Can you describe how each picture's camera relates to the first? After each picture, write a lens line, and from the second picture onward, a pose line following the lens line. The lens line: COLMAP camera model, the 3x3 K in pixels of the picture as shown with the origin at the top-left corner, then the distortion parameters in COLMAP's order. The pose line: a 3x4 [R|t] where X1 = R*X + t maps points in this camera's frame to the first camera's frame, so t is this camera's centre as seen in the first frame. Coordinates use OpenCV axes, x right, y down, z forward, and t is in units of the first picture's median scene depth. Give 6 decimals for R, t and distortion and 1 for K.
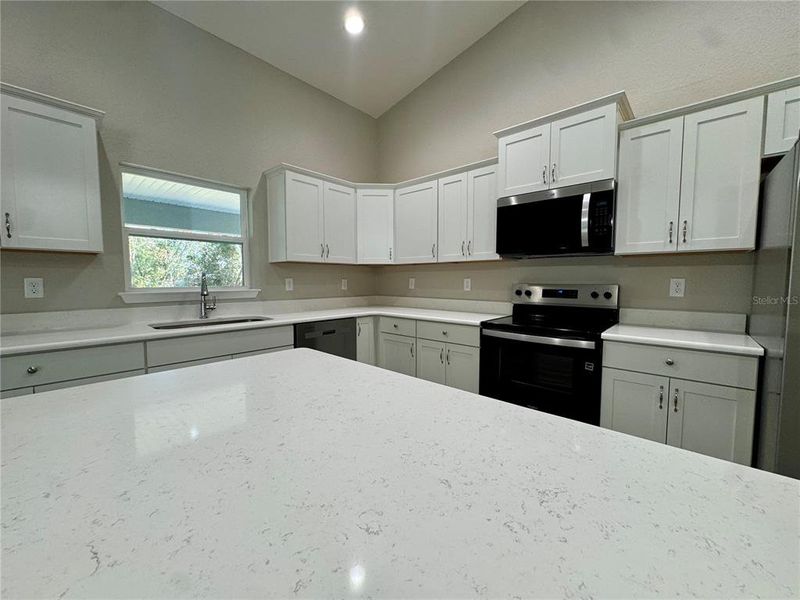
lens RADIAL K [[320.1, 0, 400.0], [0, 320.1, 300.0], [0, 0, 1]] dist [-0.001596, -0.000041]
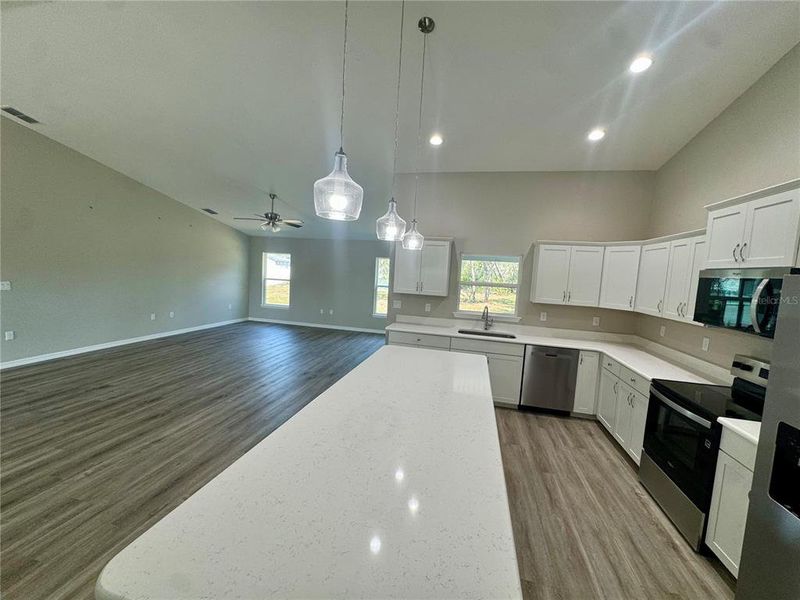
lens RADIAL K [[320.1, 0, 400.0], [0, 320.1, 300.0], [0, 0, 1]] dist [-0.001596, -0.000041]
pose [[0.484133, 0.104260, -0.868761, 0.705985], [-0.112517, 0.992050, 0.056353, -0.157159], [0.867730, 0.070468, 0.492016, -0.335605]]
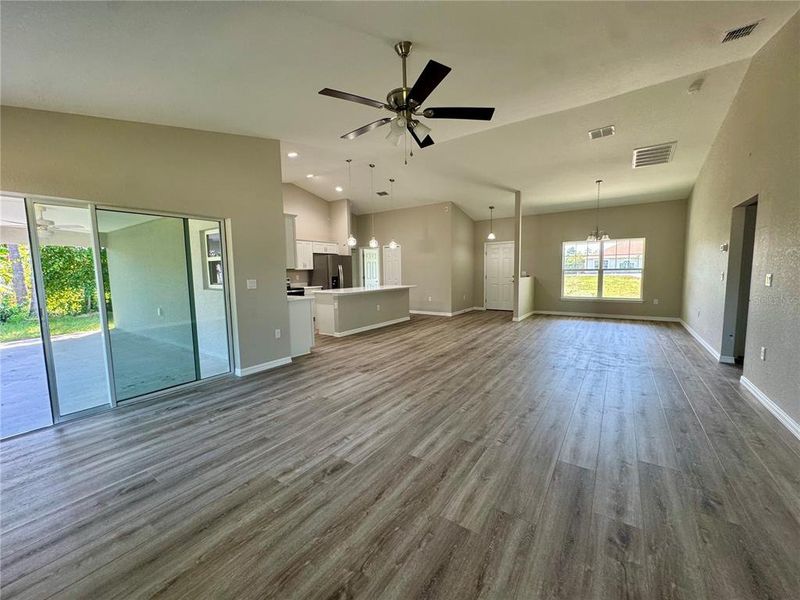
lens RADIAL K [[320.1, 0, 400.0], [0, 320.1, 300.0], [0, 0, 1]] dist [-0.001596, -0.000041]
pose [[-0.131790, -0.096692, 0.986551, -2.685127], [0.082090, 0.990748, 0.108069, -0.065389], [-0.987873, 0.095228, -0.122633, 0.131824]]
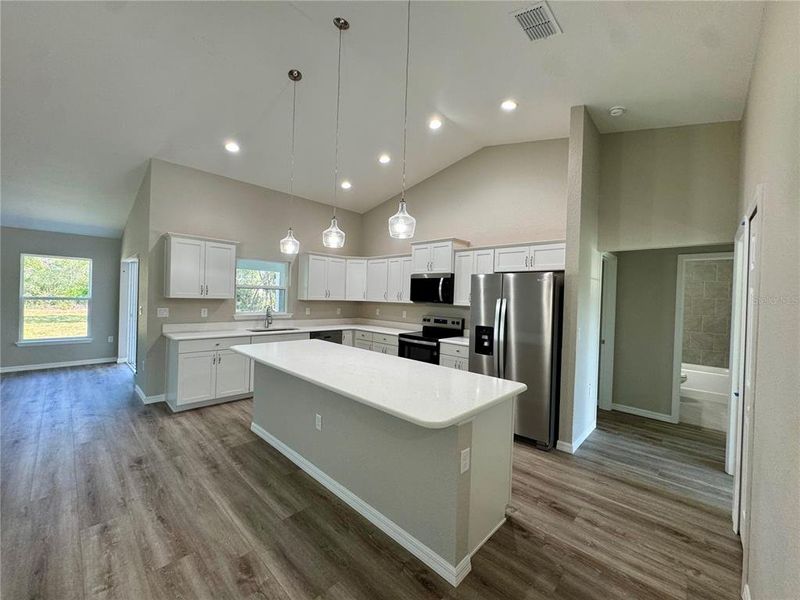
lens RADIAL K [[320.1, 0, 400.0], [0, 320.1, 300.0], [0, 0, 1]] dist [-0.001596, -0.000041]
pose [[0.999081, 0.029268, -0.031304, 0.287326], [-0.030959, 0.998008, -0.054976, -0.033324], [0.029633, 0.055894, 0.997997, -0.989944]]
